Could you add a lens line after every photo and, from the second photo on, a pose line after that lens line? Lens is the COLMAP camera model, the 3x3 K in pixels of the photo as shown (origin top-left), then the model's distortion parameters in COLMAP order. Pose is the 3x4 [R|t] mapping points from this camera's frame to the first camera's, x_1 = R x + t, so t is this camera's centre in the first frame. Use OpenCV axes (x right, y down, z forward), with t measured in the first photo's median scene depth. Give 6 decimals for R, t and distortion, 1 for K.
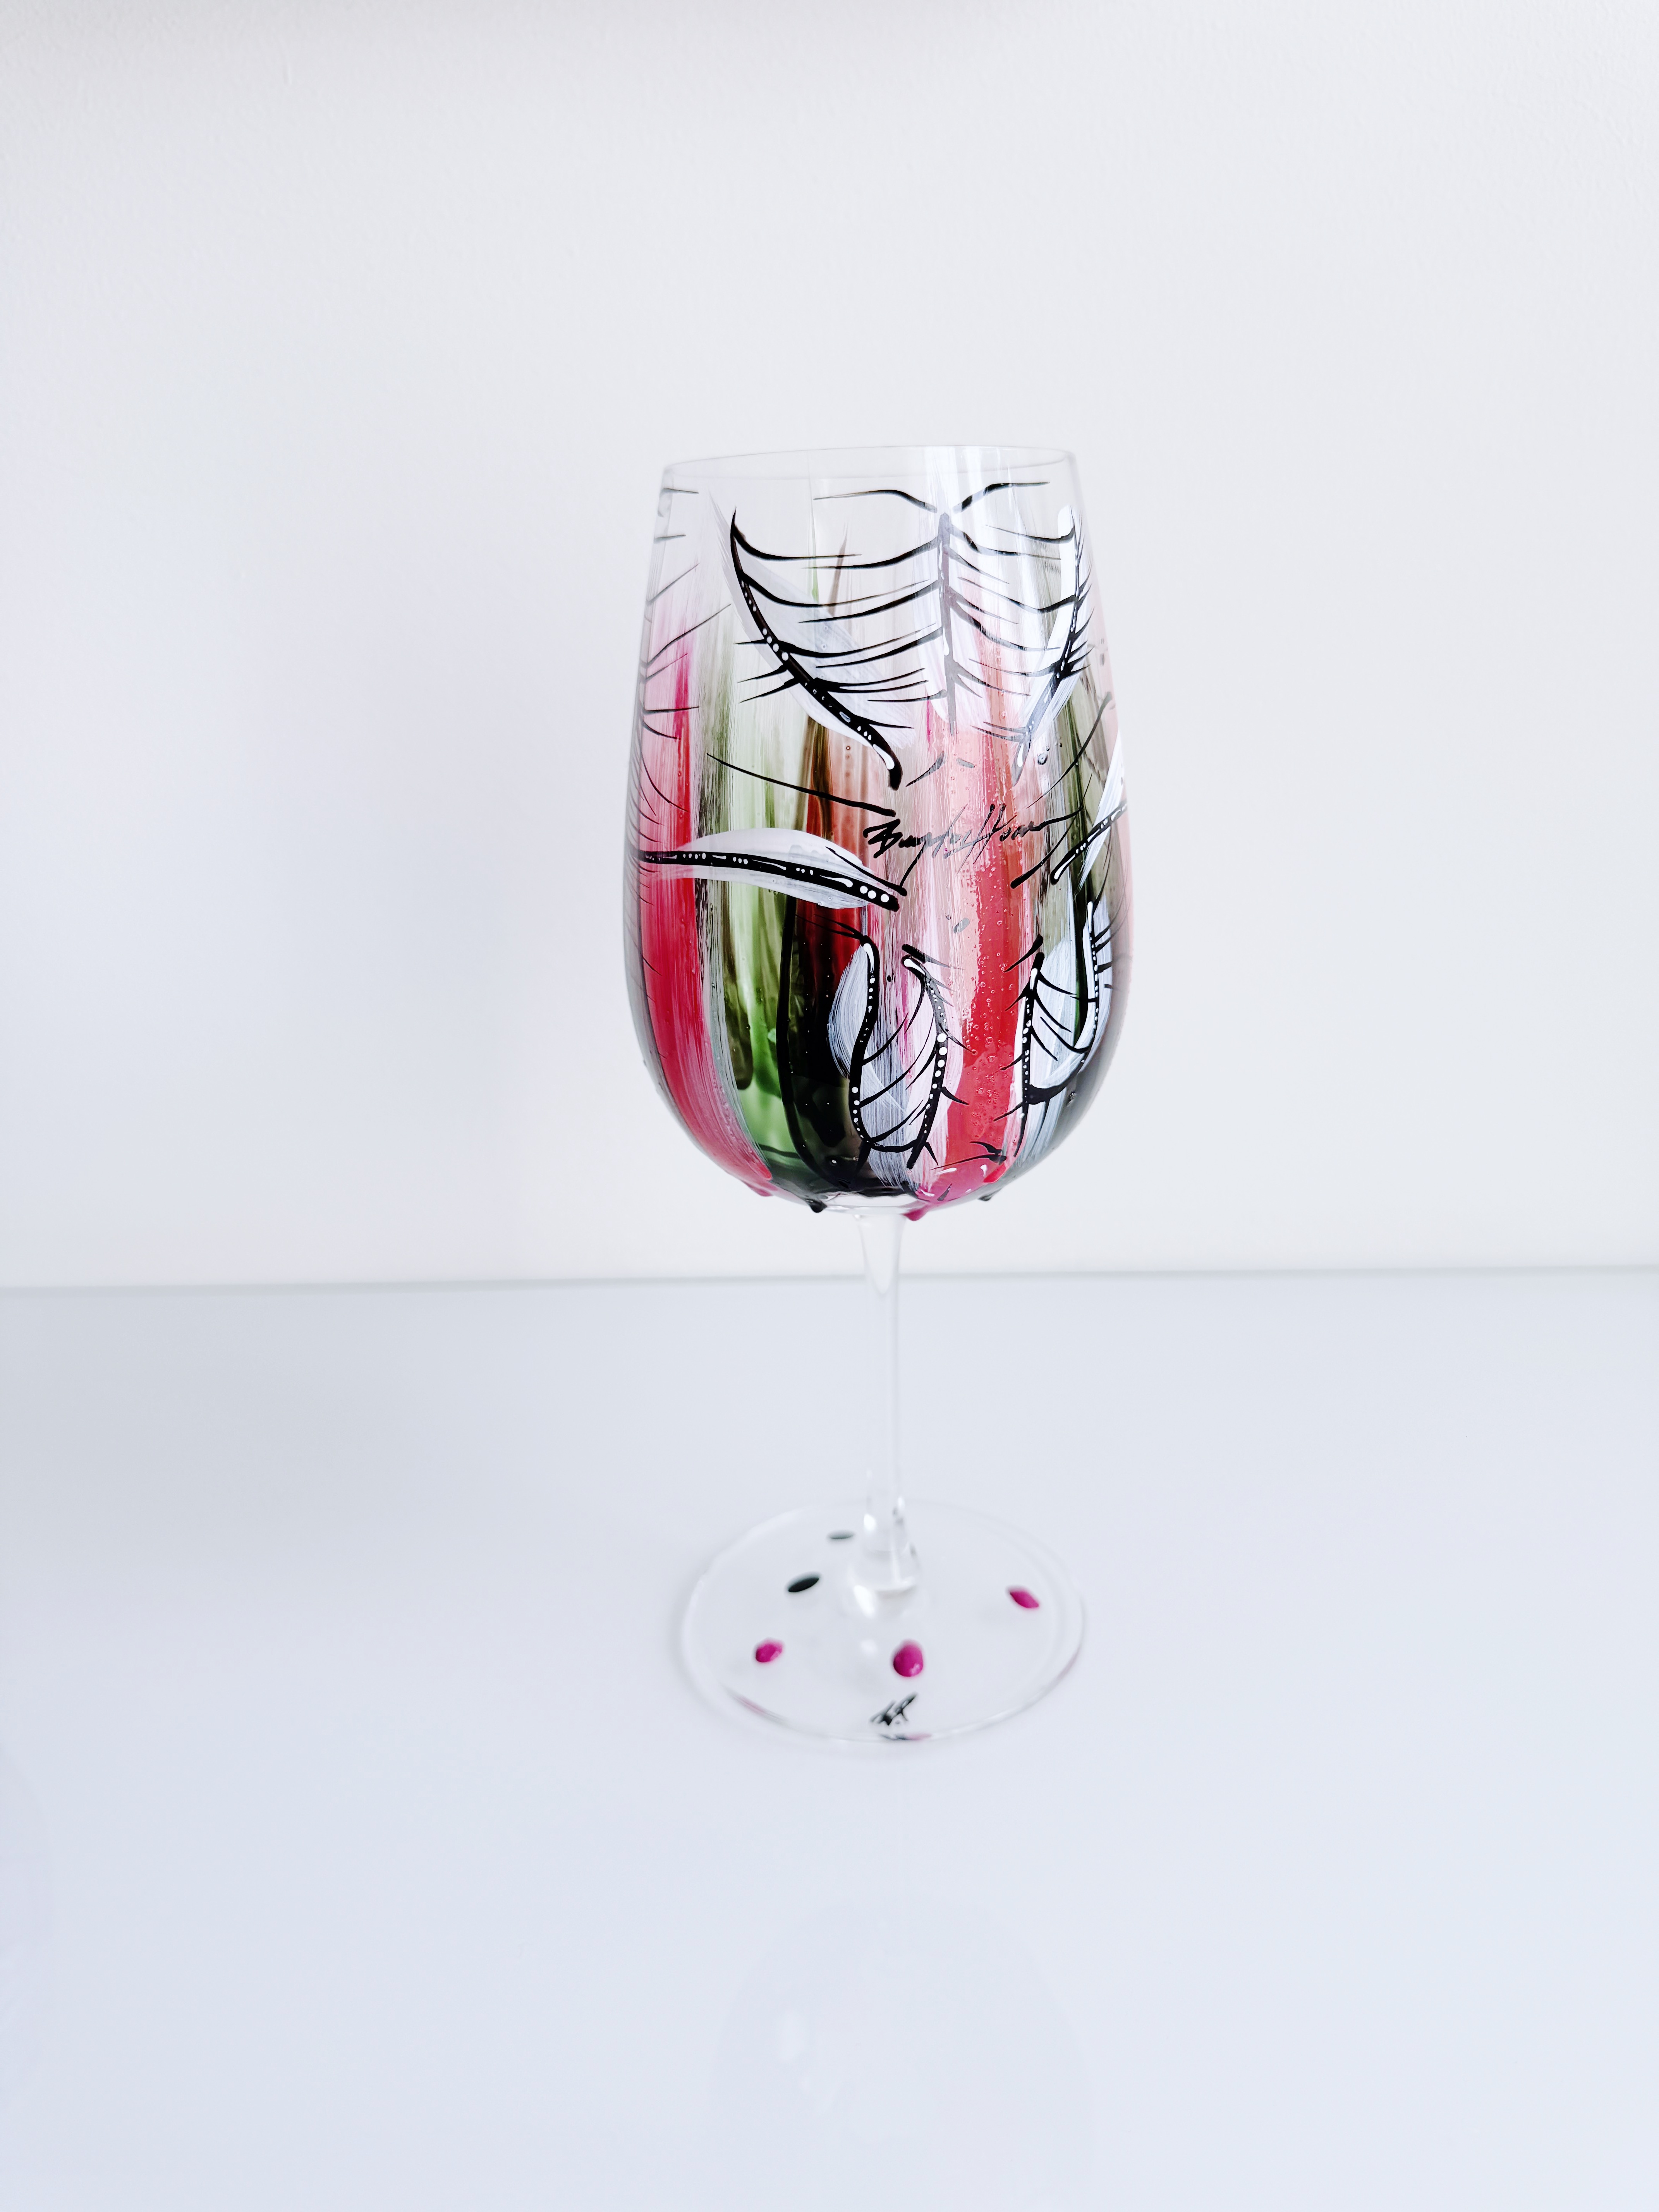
lens RADIAL K [[1540.9, 0, 829.5], [0, 1540.9, 1106.0], [0, 0, 1]] dist [-0.001269, -0.001094]
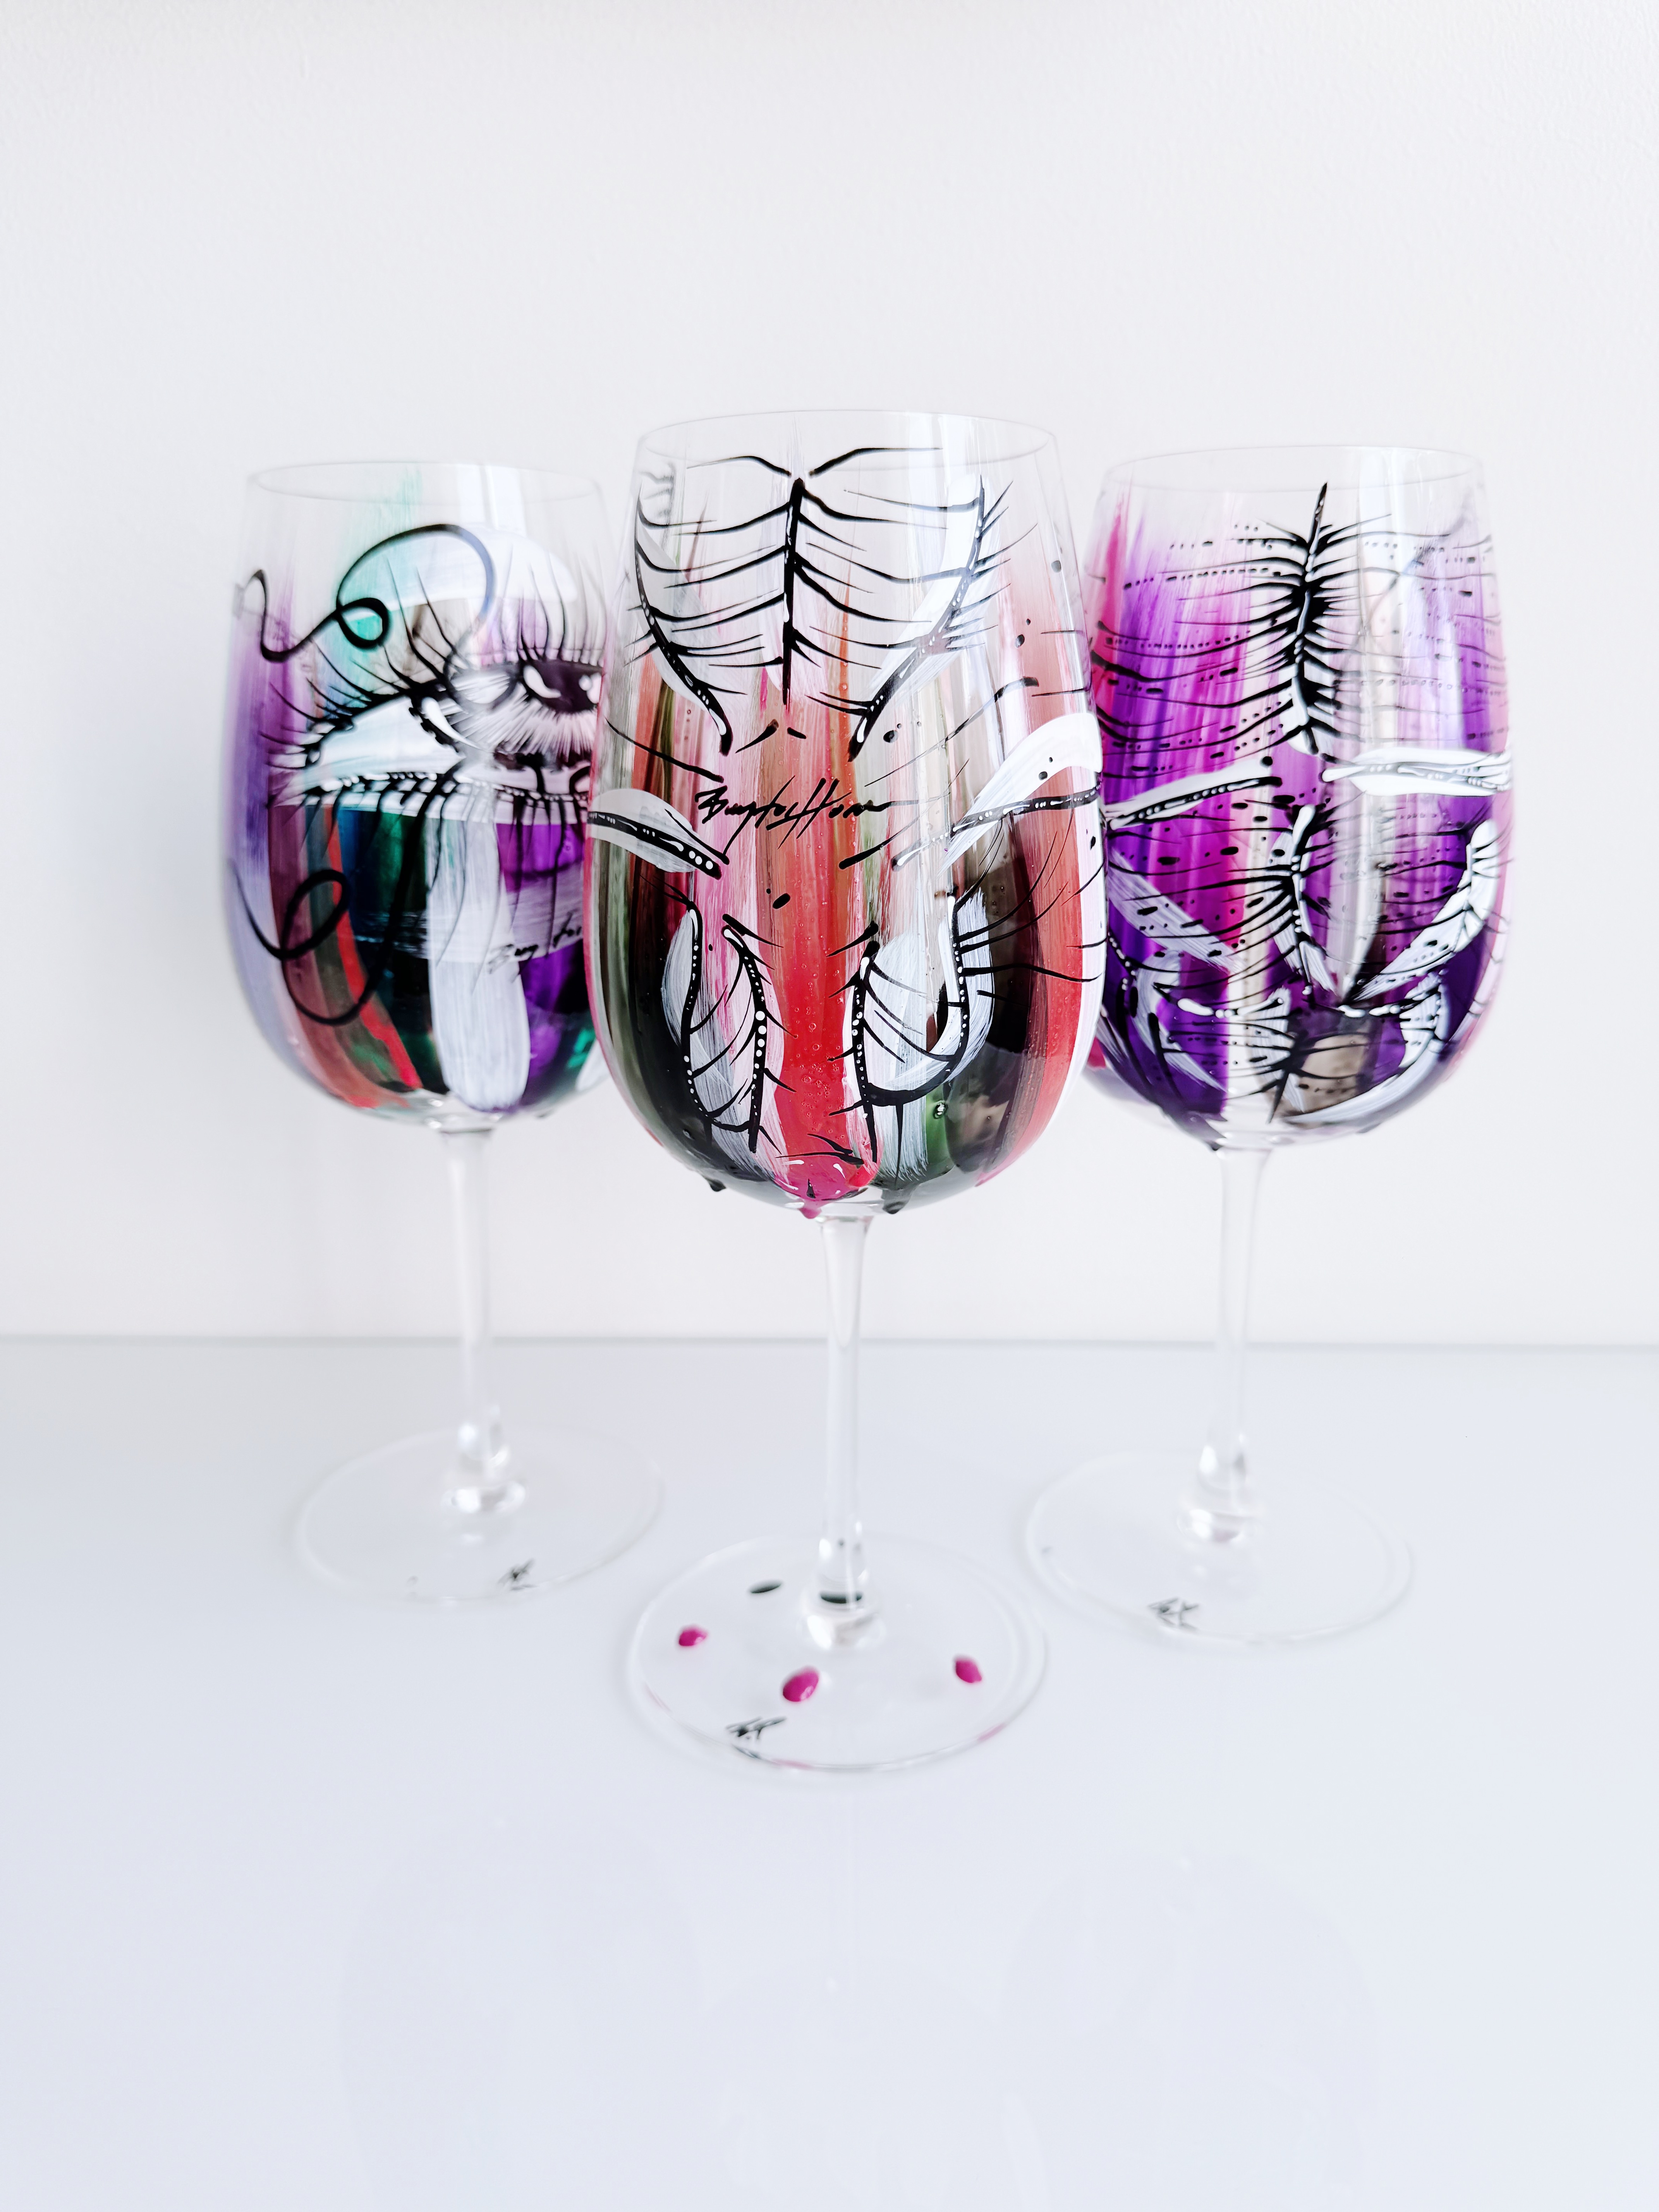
lens RADIAL K [[1540.9, 0, 829.5], [0, 1540.9, 1106.0], [0, 0, 1]] dist [-0.001269, -0.001094]
pose [[0.900371, 0.149884, -0.408493, 0.527145], [-0.167326, 0.985876, -0.007071, 0.011522], [0.401663, 0.074718, 0.912734, 0.139094]]
